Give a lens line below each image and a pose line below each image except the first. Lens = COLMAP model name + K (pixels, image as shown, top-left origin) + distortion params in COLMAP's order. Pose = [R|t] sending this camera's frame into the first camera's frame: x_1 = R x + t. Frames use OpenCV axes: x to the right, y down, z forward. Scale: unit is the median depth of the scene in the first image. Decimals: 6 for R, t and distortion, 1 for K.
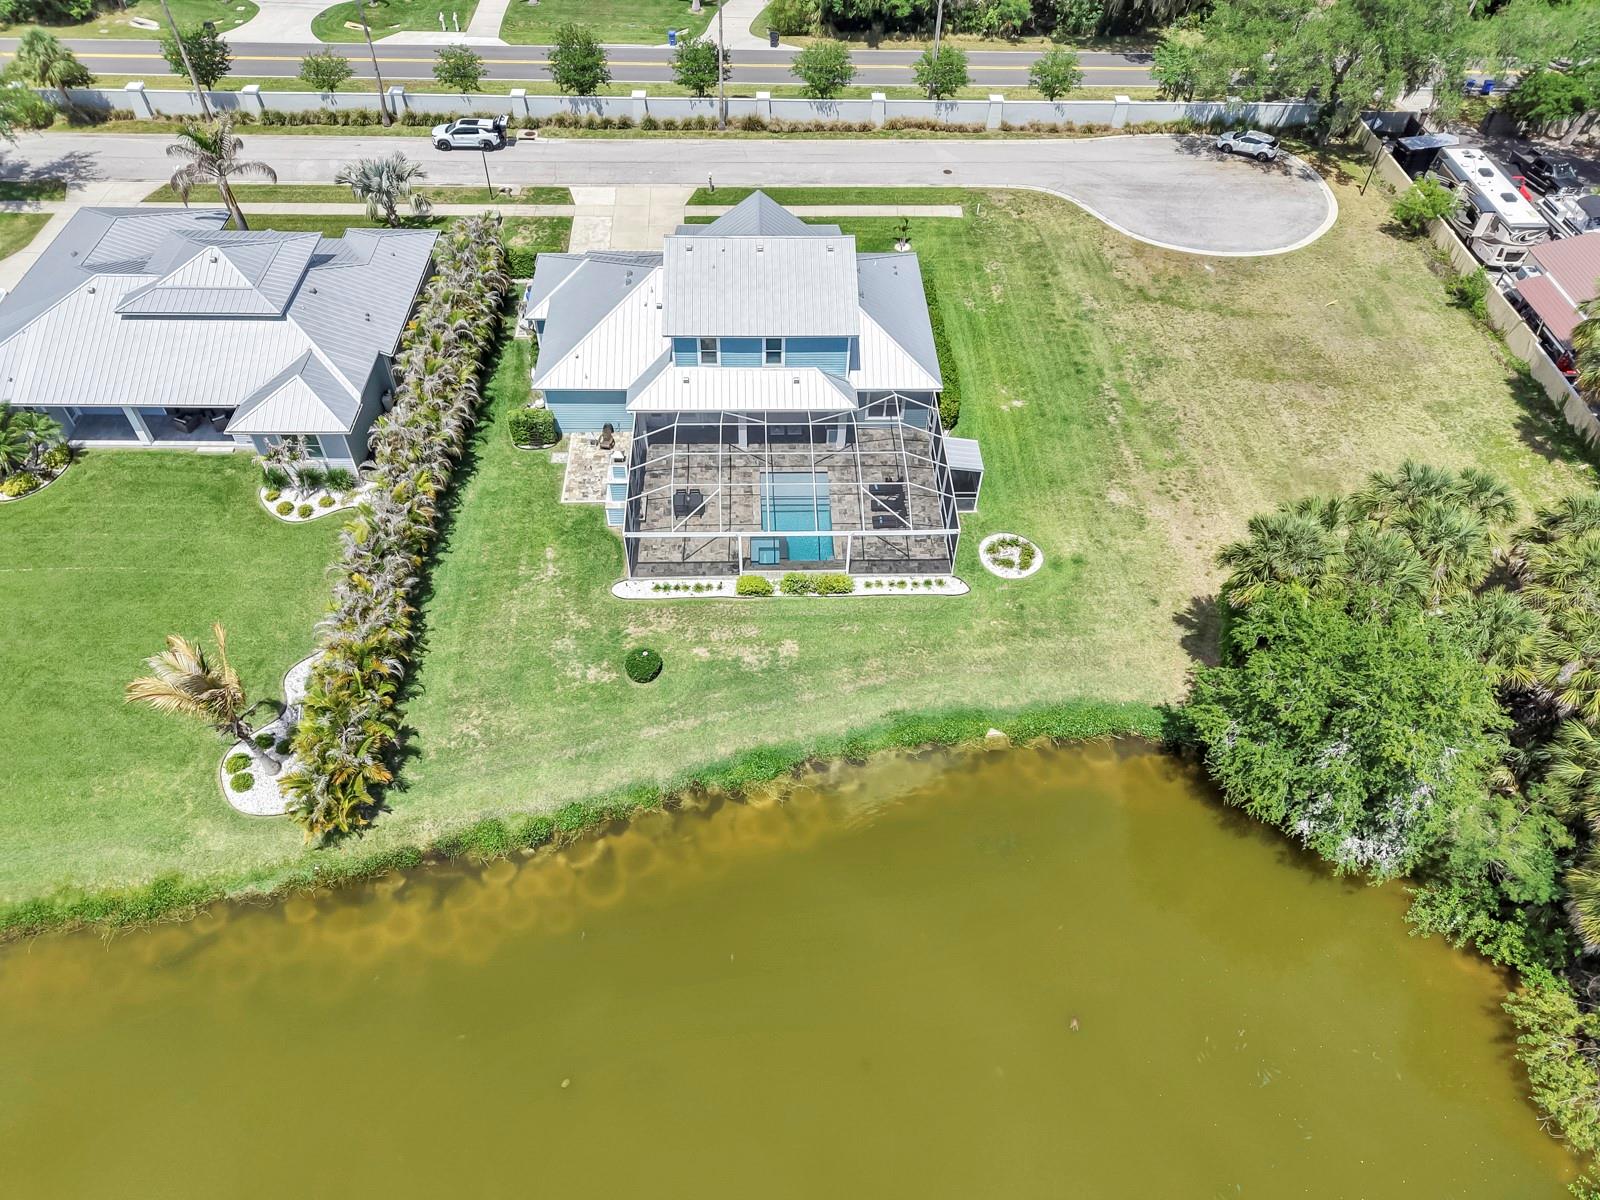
lens RADIAL K [[1081.4, 0, 797.5], [0, 1081.4, 602.6], [0, 0, 1]] dist [0.020335, -0.016436]
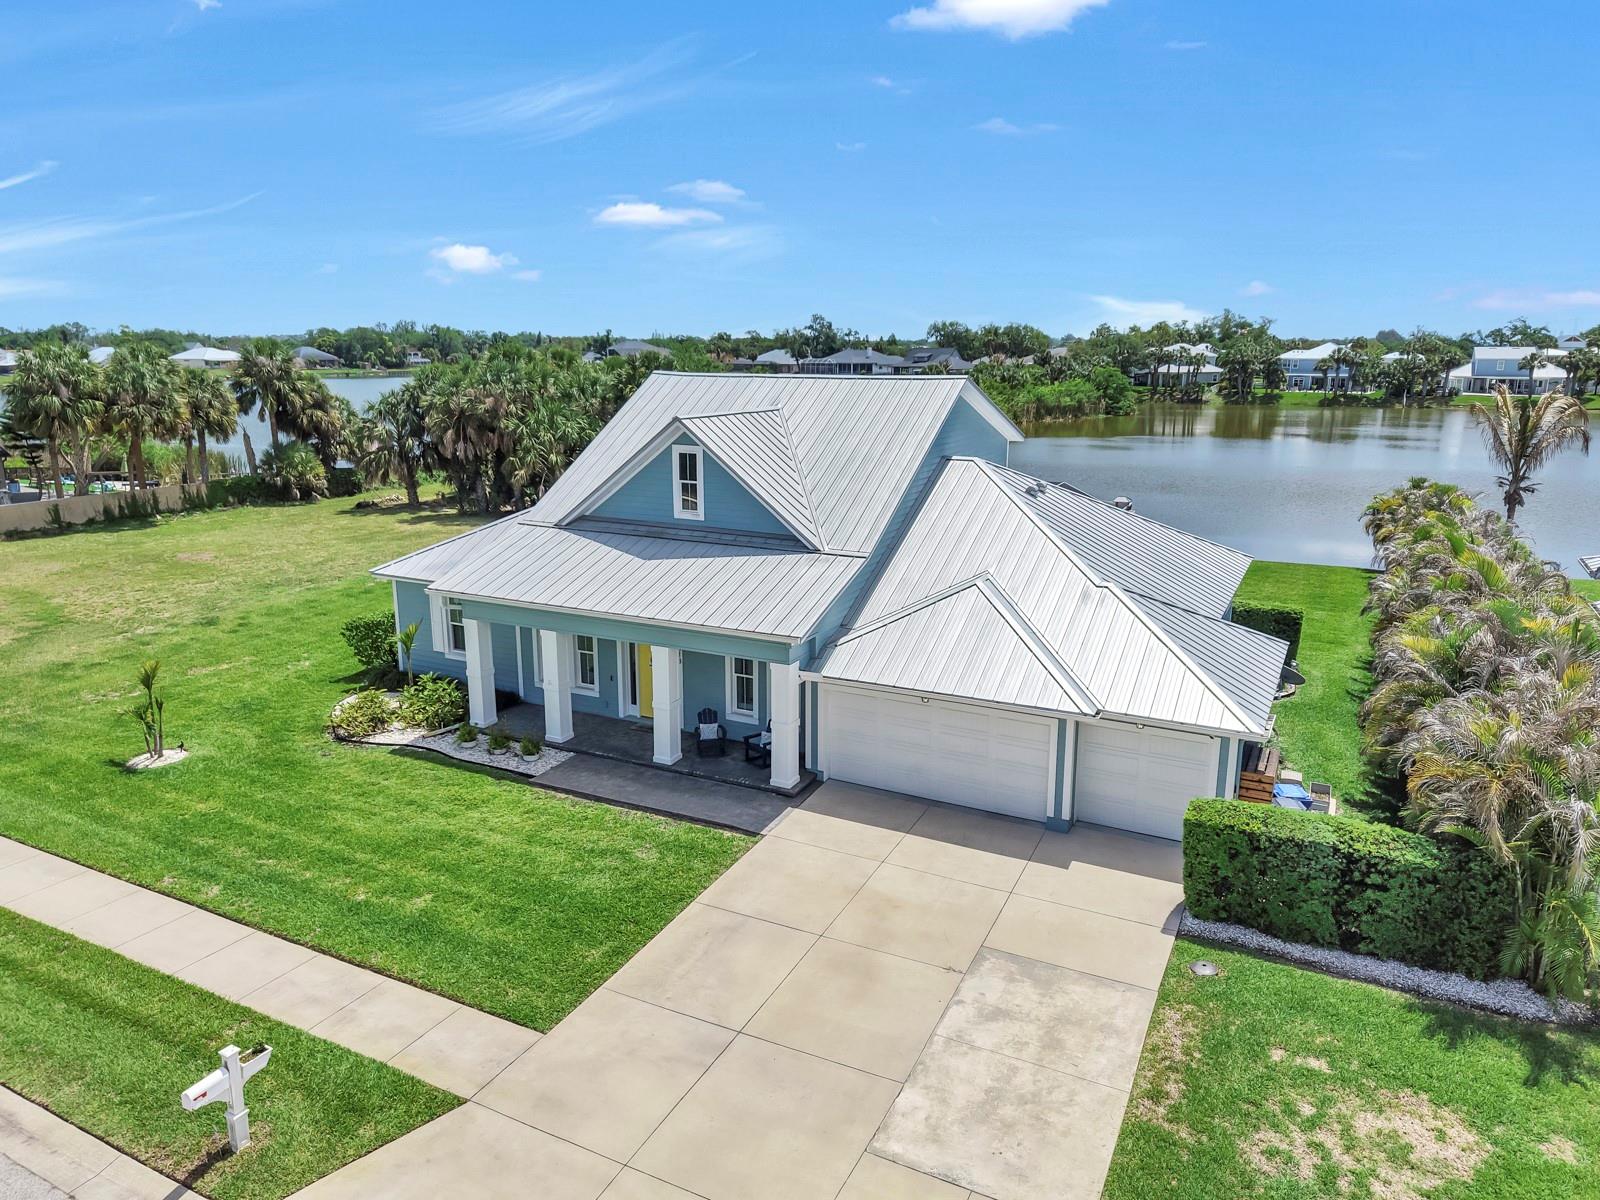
lens RADIAL K [[1081.4, 0, 797.4], [0, 1081.4, 575.7], [0, 0, 1]] dist [0.020335, -0.016436]
pose [[-0.873273, -0.122287, 0.471636, -0.318371], [0.351203, 0.512957, 0.783282, -0.747055], [-0.337715, 0.849659, -0.405004, 1.367683]]
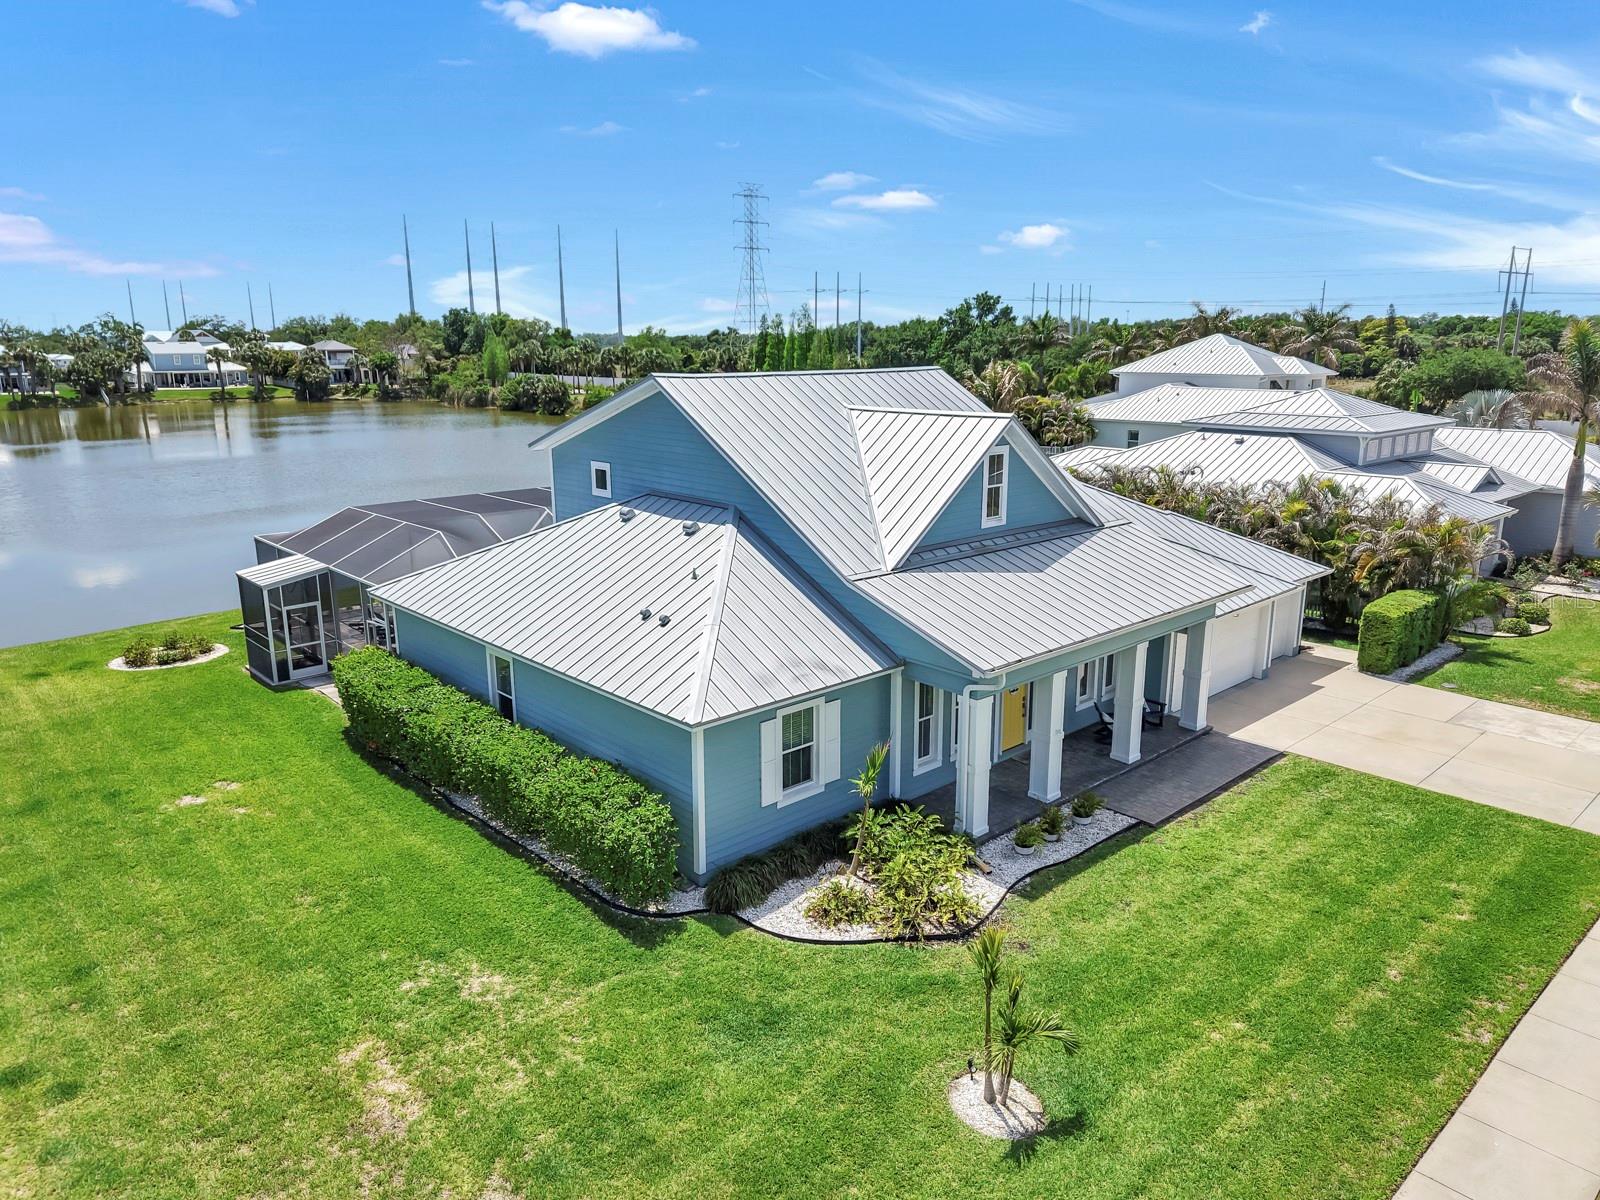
lens RADIAL K [[1081.4, 0, 796.9], [0, 1081.4, 597.6], [0, 0, 1]] dist [0.020335, -0.016436]
pose [[-0.760431, 0.132721, -0.635712, 0.308519], [-0.493642, 0.517928, 0.698619, -0.652468], [0.421974, 0.845066, -0.328332, 1.302313]]
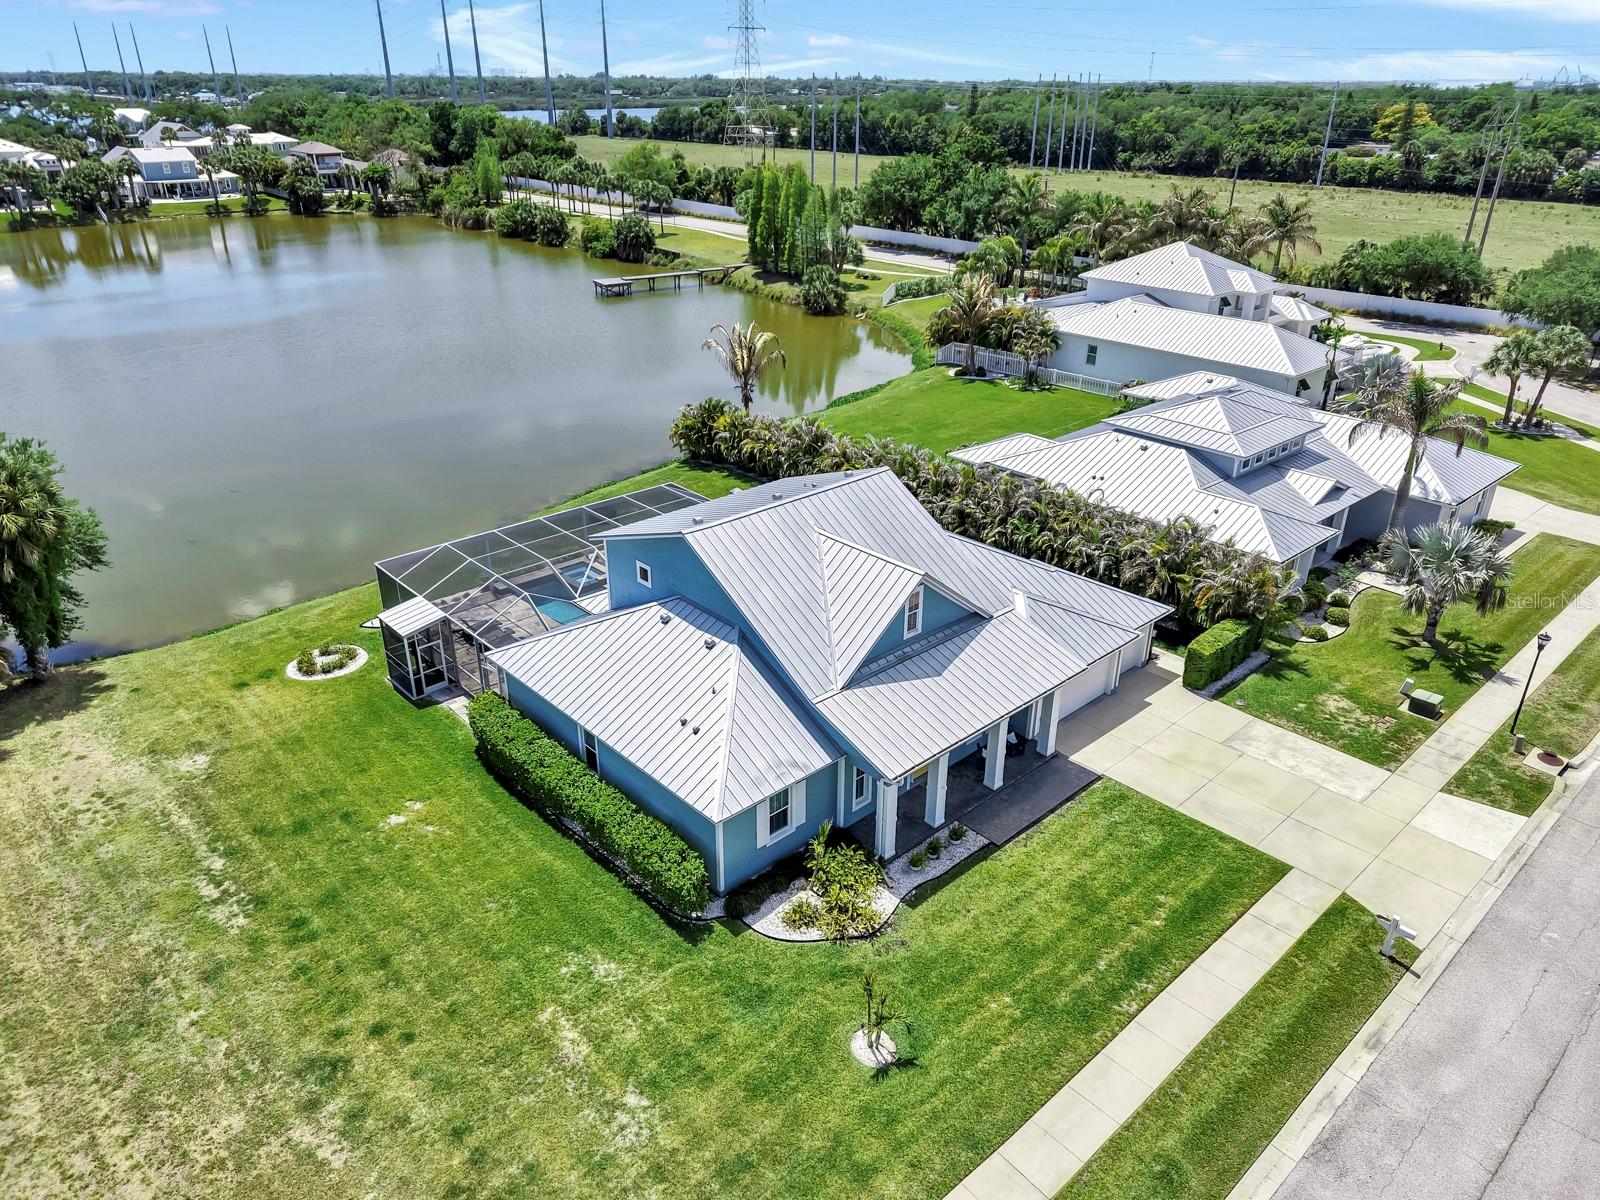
lens RADIAL K [[1081.4, 0, 797.2], [0, 1081.4, 598.0], [0, 0, 1]] dist [0.020335, -0.016436]
pose [[-0.759491, 0.260424, -0.596115, 0.402543], [-0.498928, 0.354820, 0.790679, -0.894117], [0.417426, 0.897932, -0.139550, 1.206479]]
